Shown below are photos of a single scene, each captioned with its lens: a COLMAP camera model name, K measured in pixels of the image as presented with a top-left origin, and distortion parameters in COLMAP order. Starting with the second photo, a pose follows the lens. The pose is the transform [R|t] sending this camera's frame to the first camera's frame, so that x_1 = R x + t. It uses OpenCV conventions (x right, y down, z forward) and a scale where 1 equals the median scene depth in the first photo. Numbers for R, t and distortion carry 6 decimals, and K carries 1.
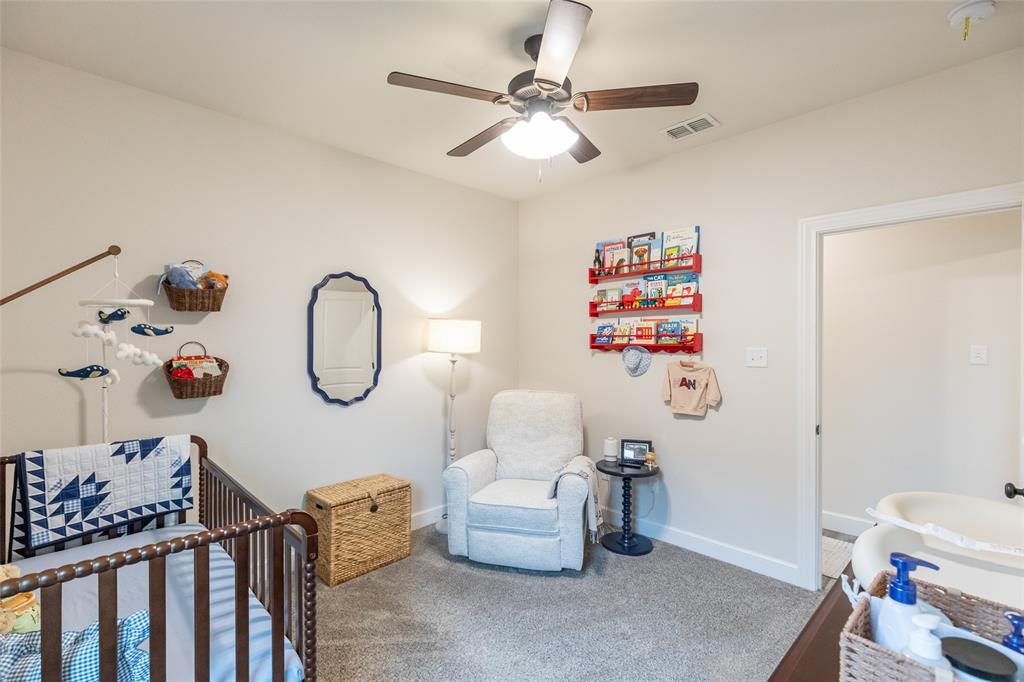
lens RADIAL K [[455.7, 0, 509.2], [0, 455.7, 346.0], [0, 0, 1]] dist [0.007434, -0.000195]
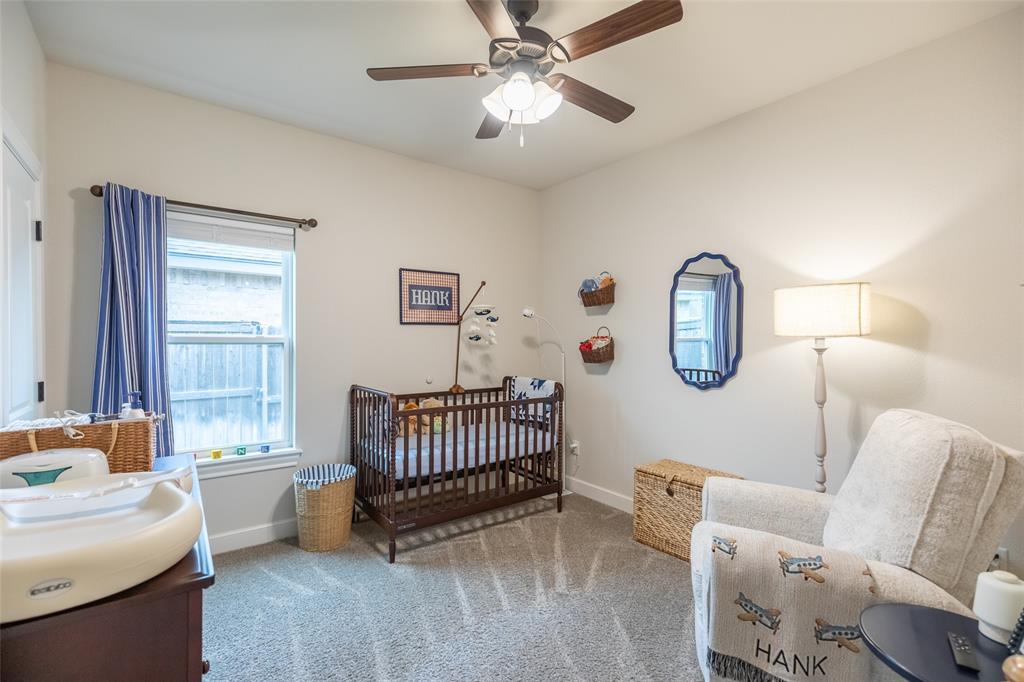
lens RADIAL K [[455.7, 0, 509.2], [0, 455.7, 346.0], [0, 0, 1]] dist [0.007434, -0.000195]
pose [[-0.096475, 0.013570, -0.995243, 1.110796], [-0.019900, 0.999681, 0.015560, 0.050089], [0.995136, 0.021307, -0.096174, 1.152437]]
